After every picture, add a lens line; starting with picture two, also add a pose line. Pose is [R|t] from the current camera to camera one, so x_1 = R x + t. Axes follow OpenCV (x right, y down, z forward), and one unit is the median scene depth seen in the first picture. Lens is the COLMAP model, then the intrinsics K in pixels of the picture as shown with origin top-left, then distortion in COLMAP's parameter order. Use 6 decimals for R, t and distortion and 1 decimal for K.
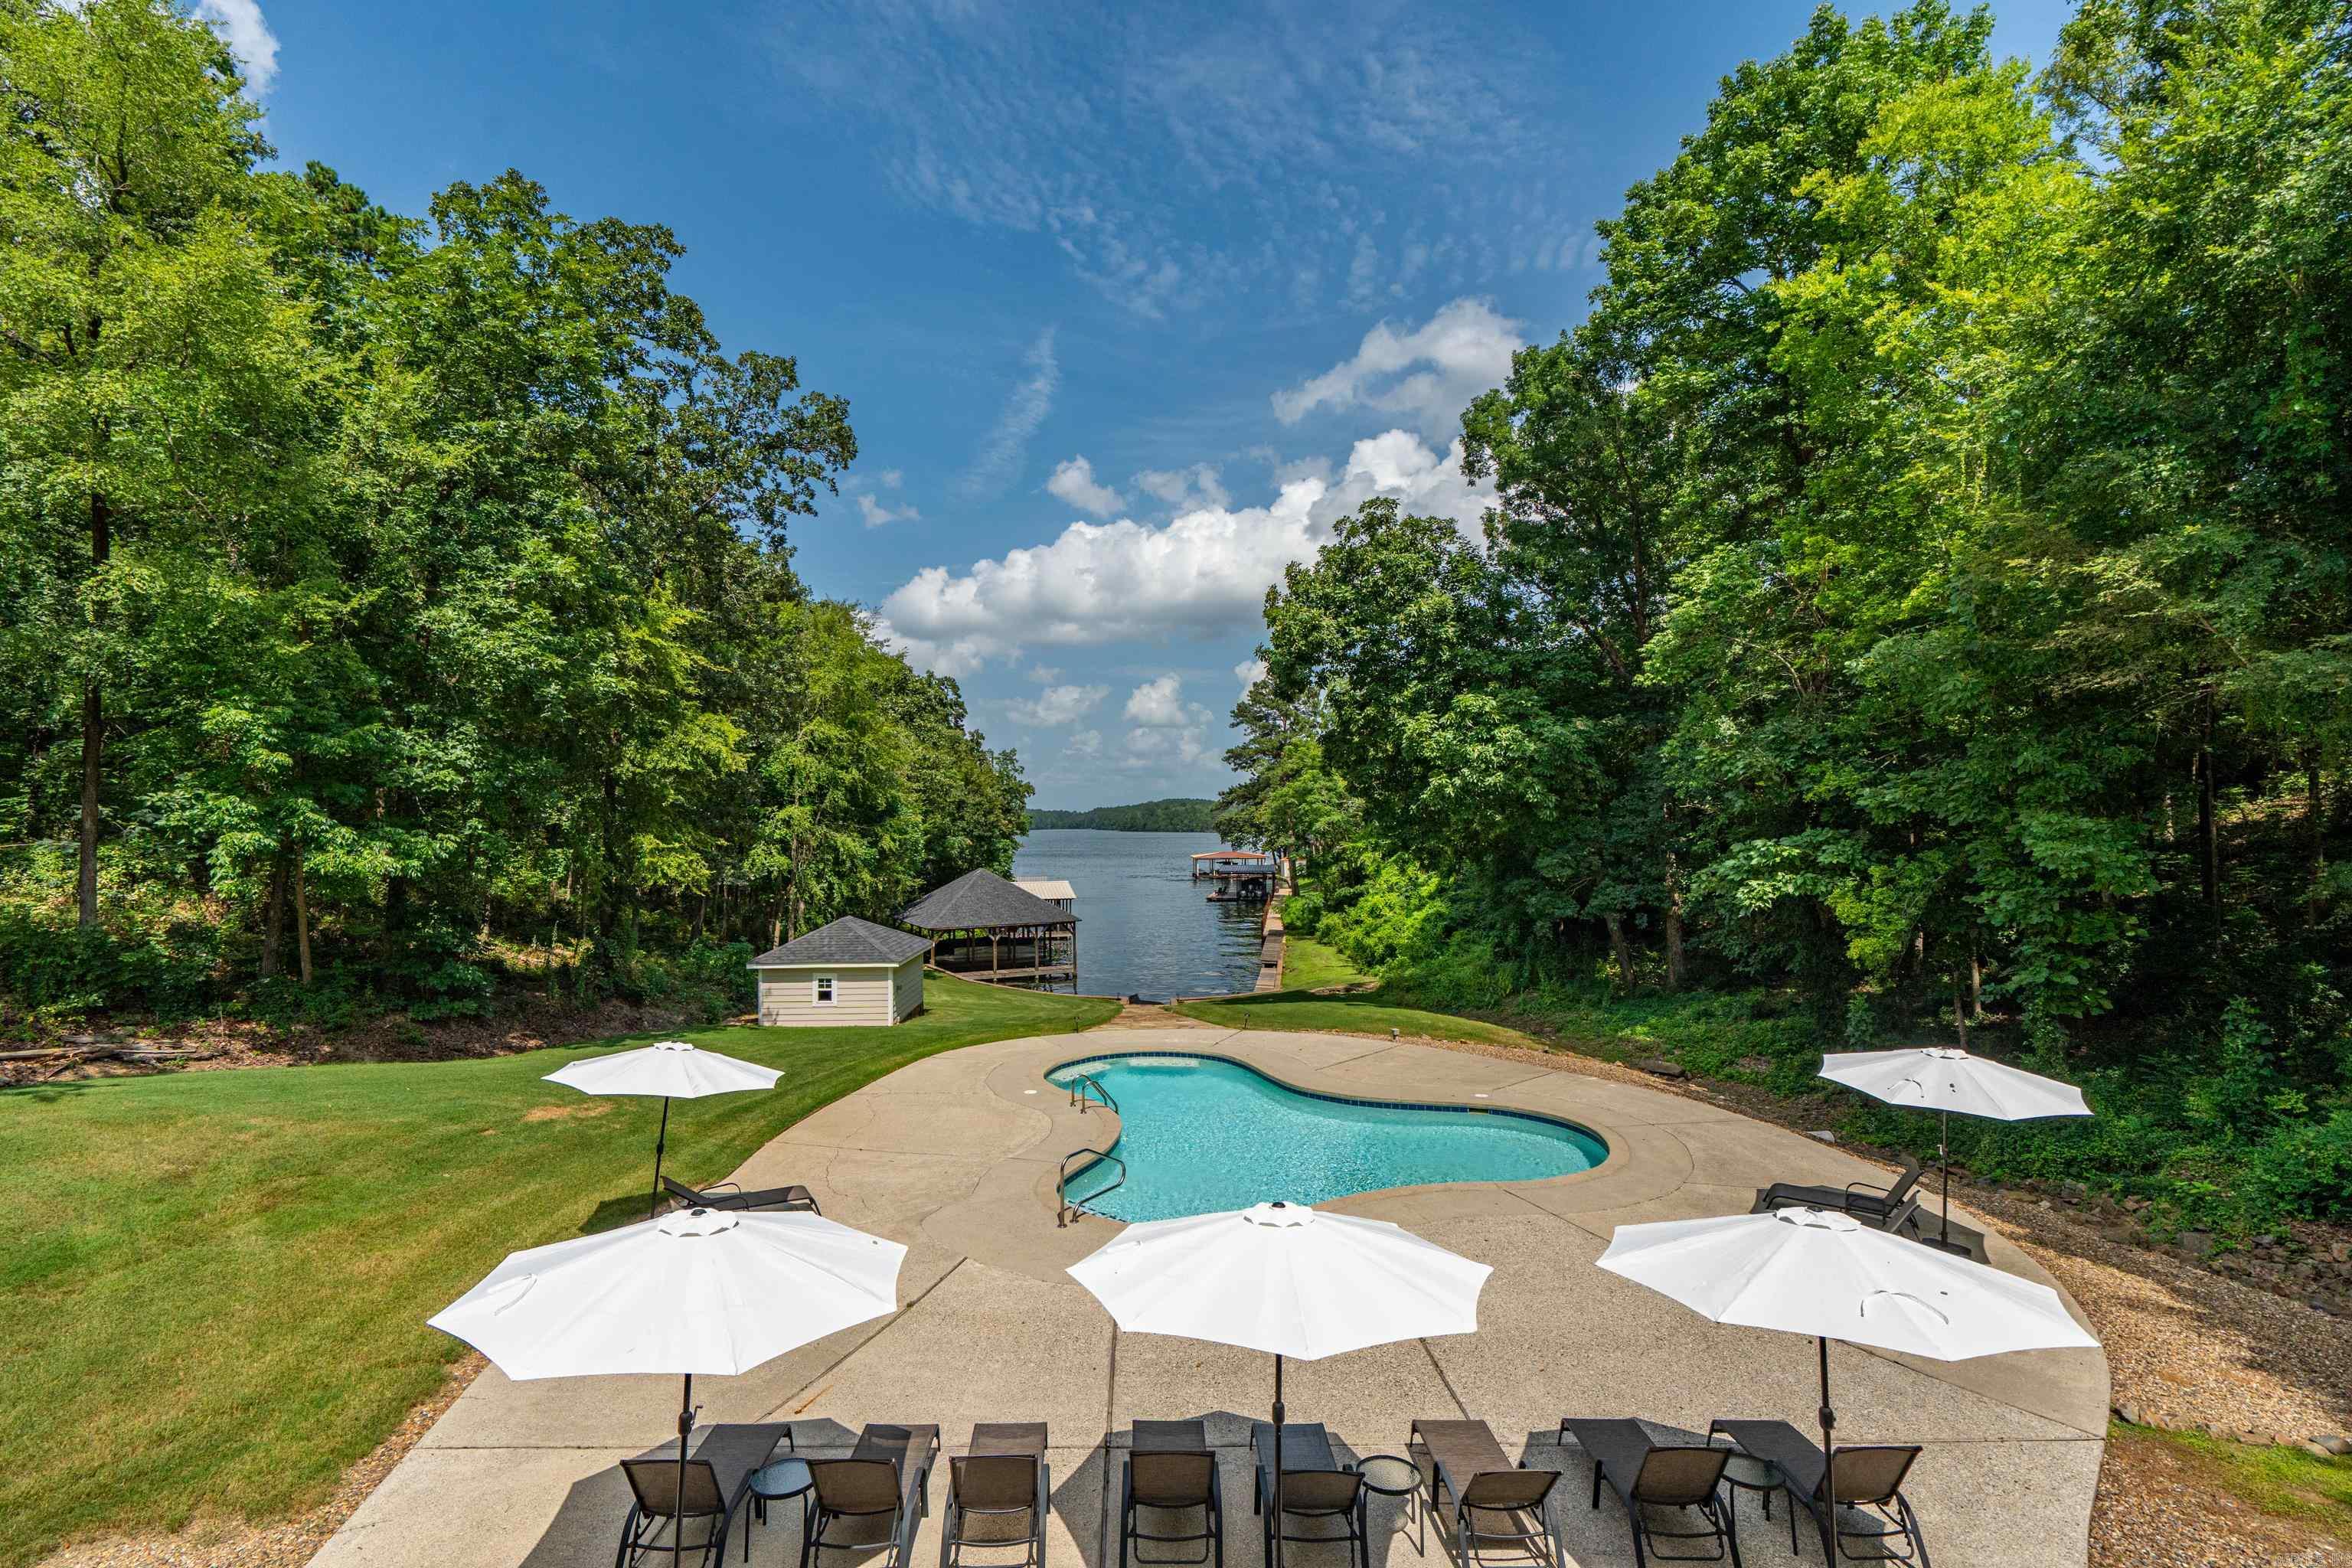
lens RADIAL K [[1072.4, 0, 1158.0], [0, 1072.4, 794.6], [0, 0, 1]] dist [-0.000311, 0.001107]
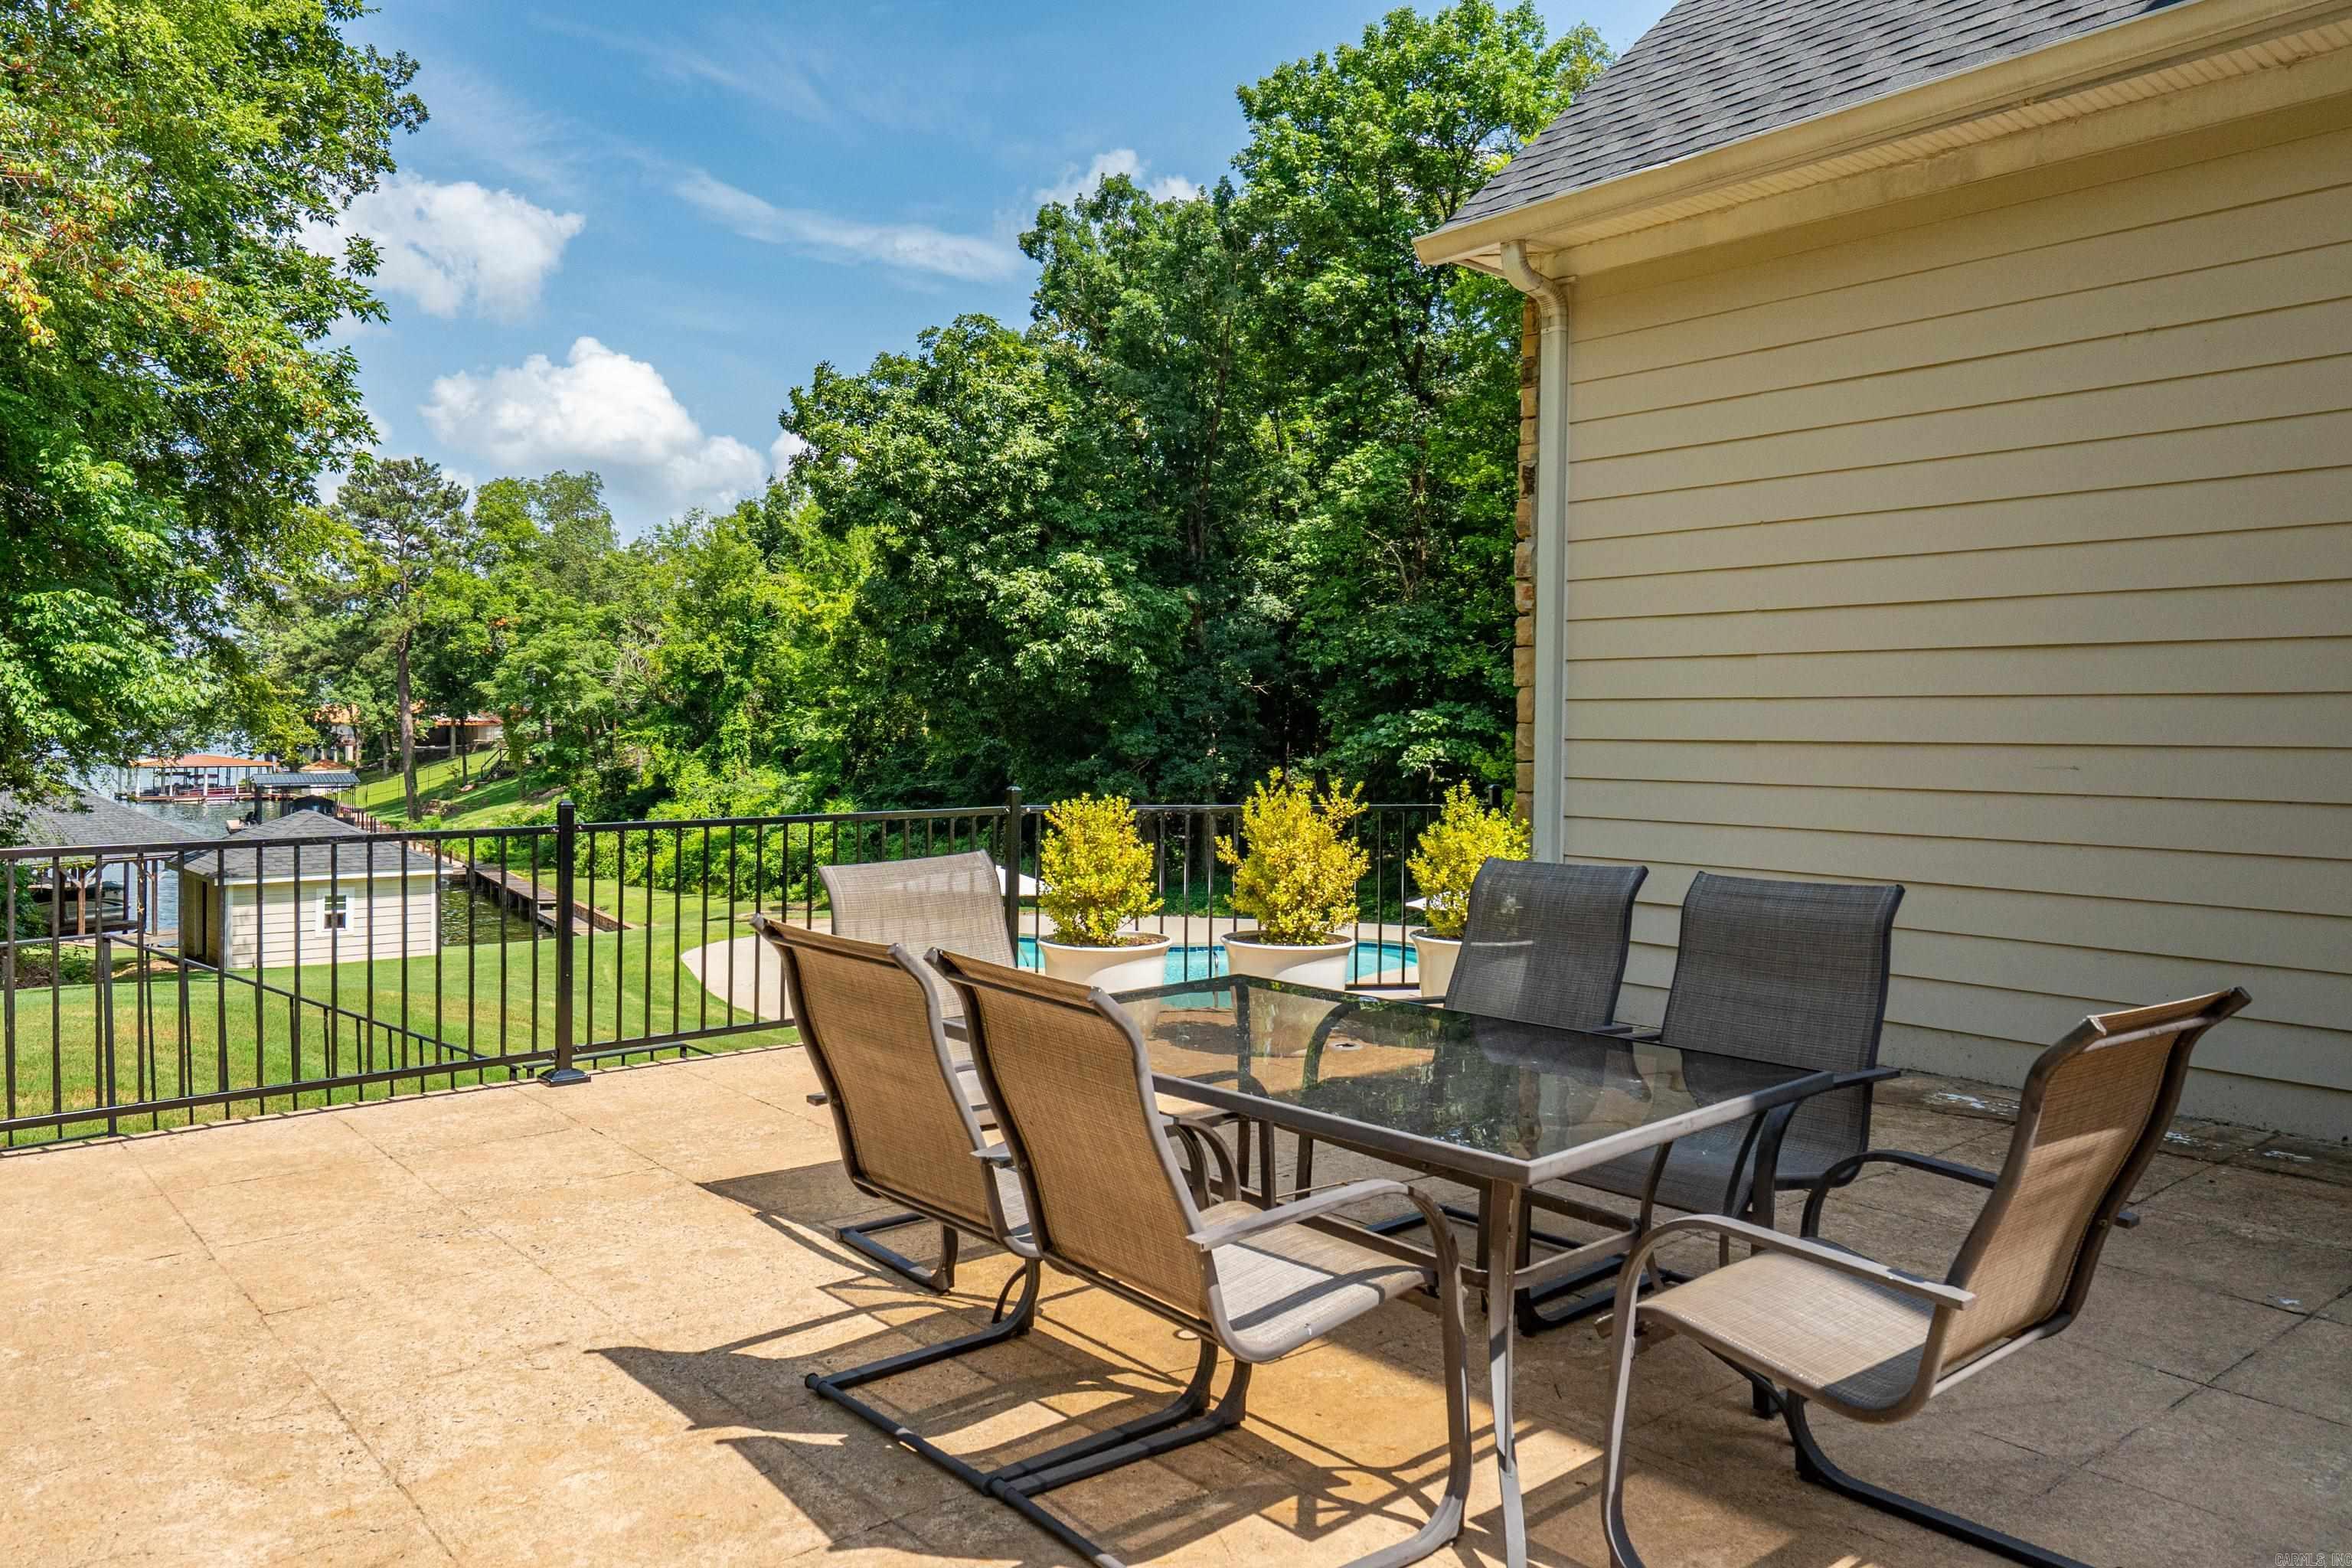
lens RADIAL K [[1688.4, 0, 1173.2], [0, 1688.4, 701.1], [0, 0, 1]] dist [0.007284, 0.002015]
pose [[0.777870, 0.022609, 0.628018, -0.518732], [-0.032110, 0.999477, 0.003791, 0.022816], [-0.627604, -0.023115, 0.778190, -0.159479]]
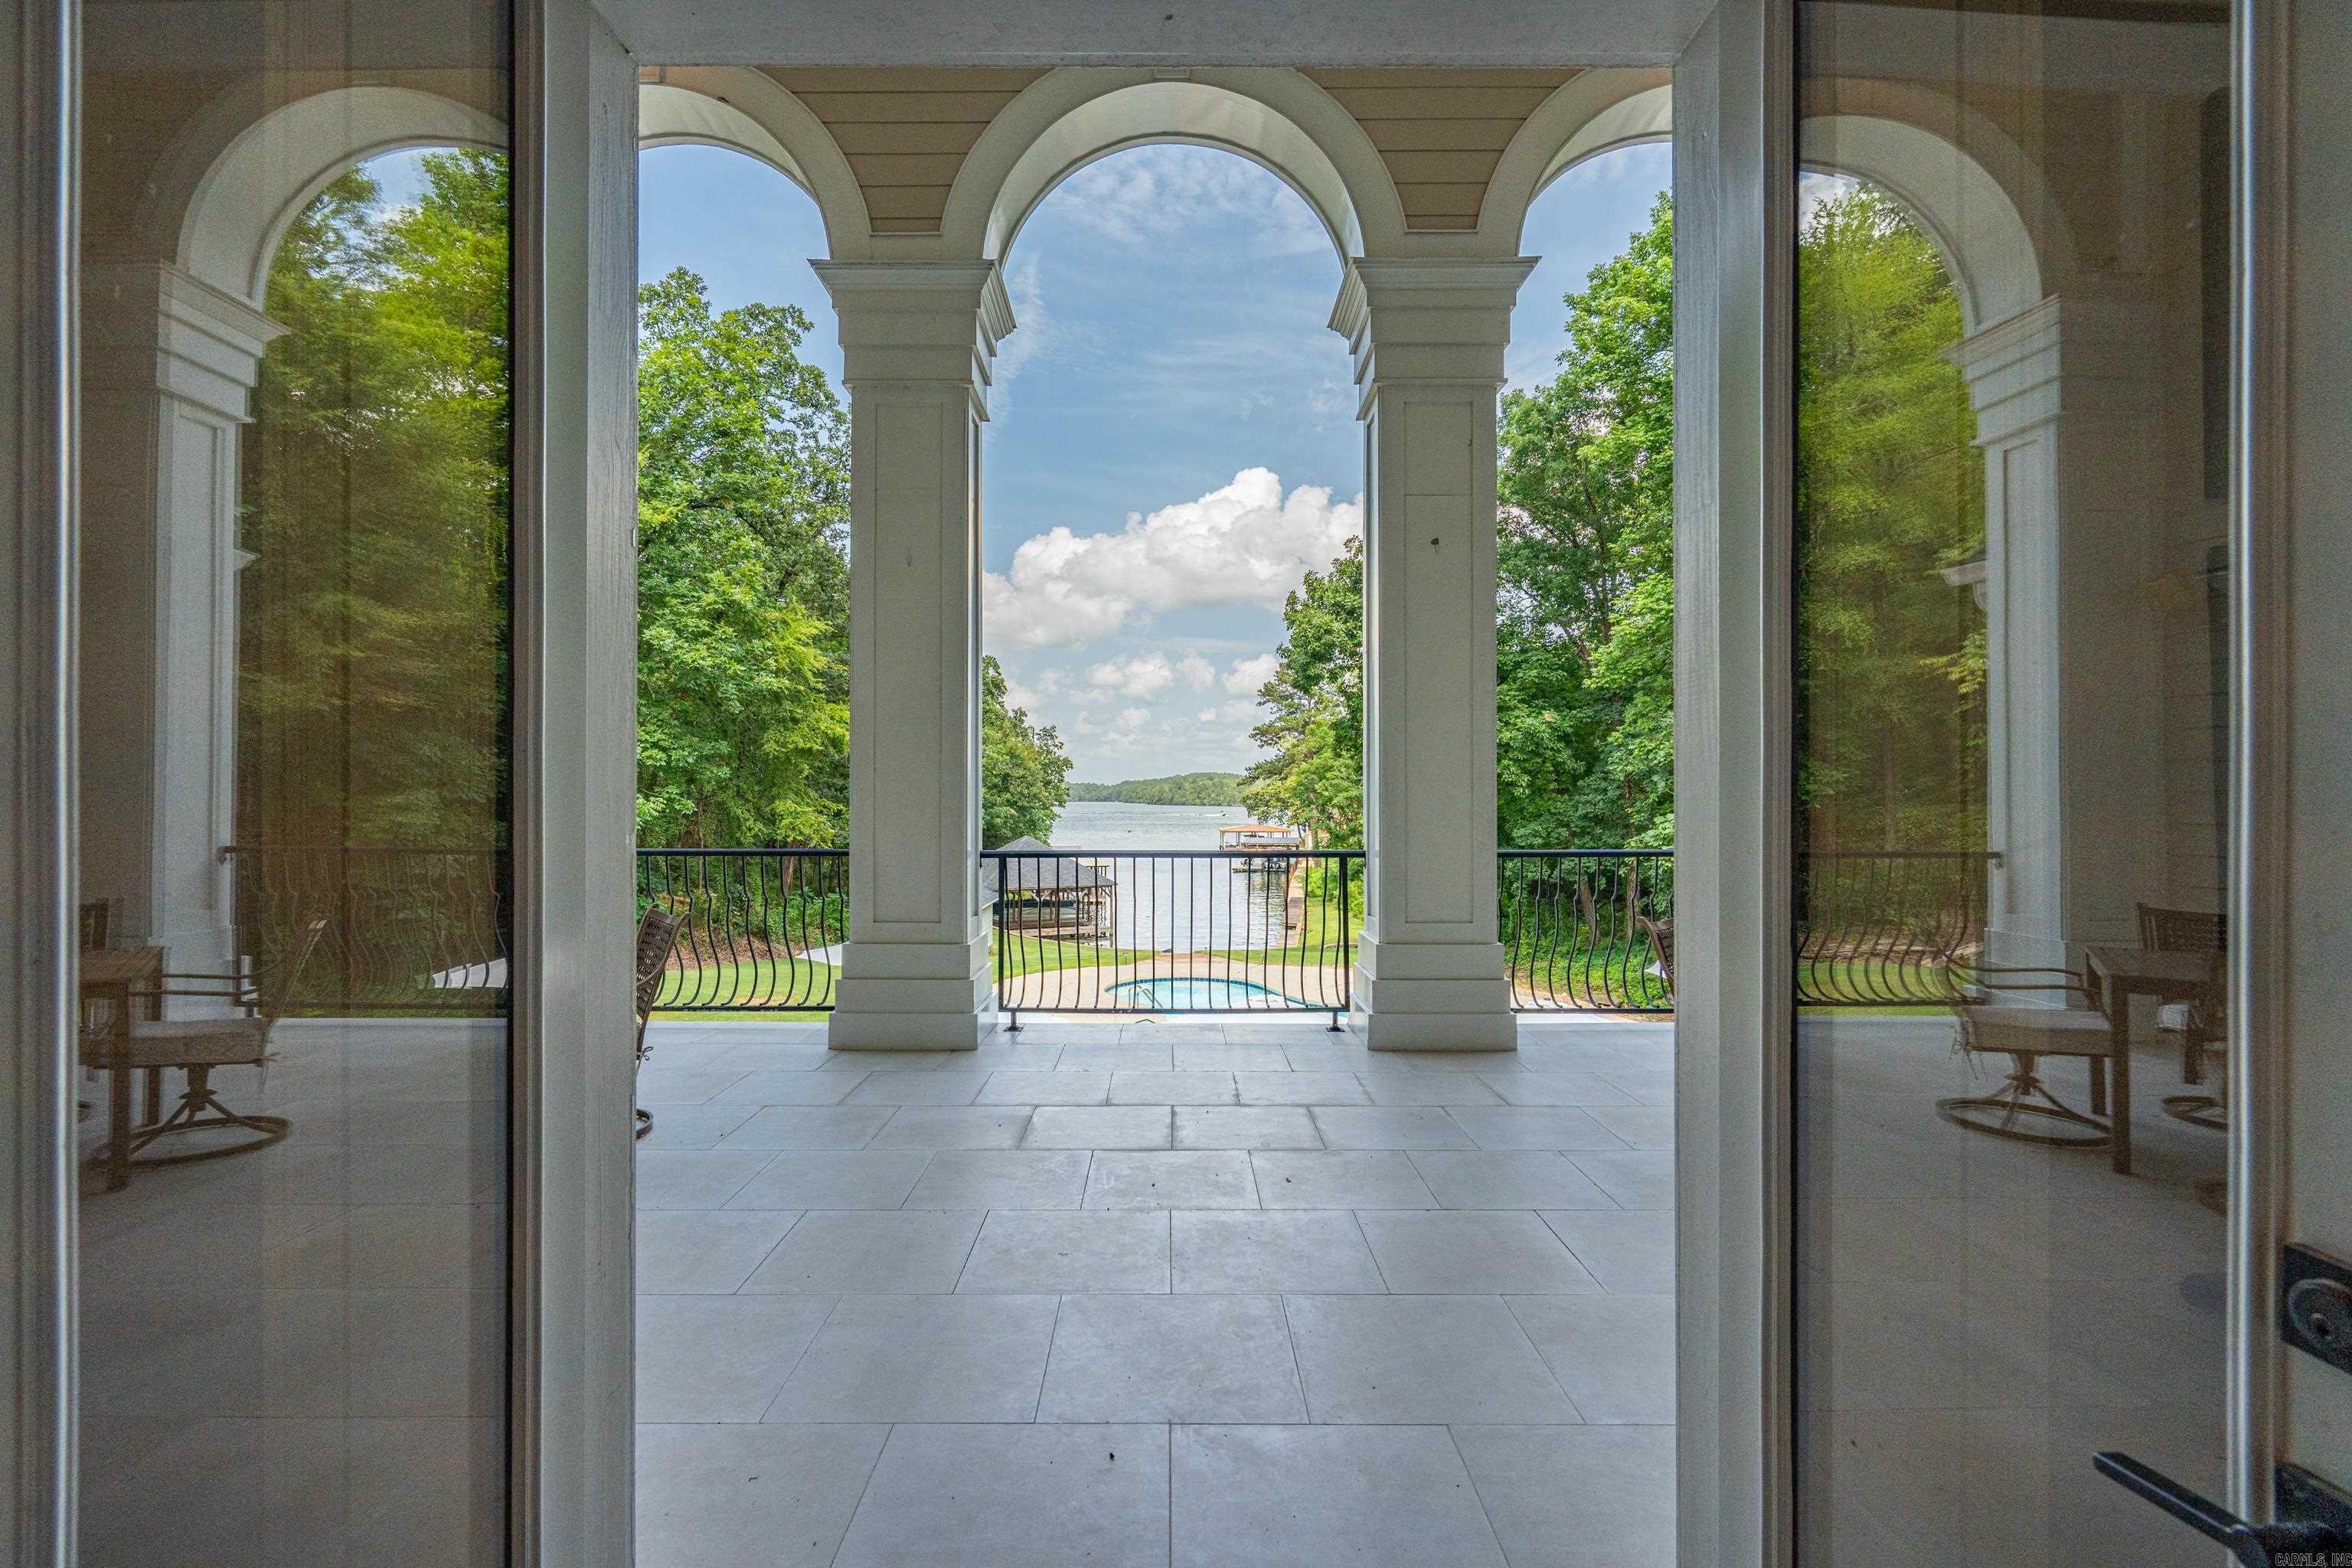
lens RADIAL K [[1074.8, 0, 1141.8], [0, 1074.8, 783.2], [0, 0, 1]] dist [-0.000619, 0.000086]
pose [[0.999140, 0.010180, -0.040189, -0.007656], [-0.009610, 0.999851, 0.014351, -0.003864], [0.040329, -0.013953, 0.999089, -0.189006]]
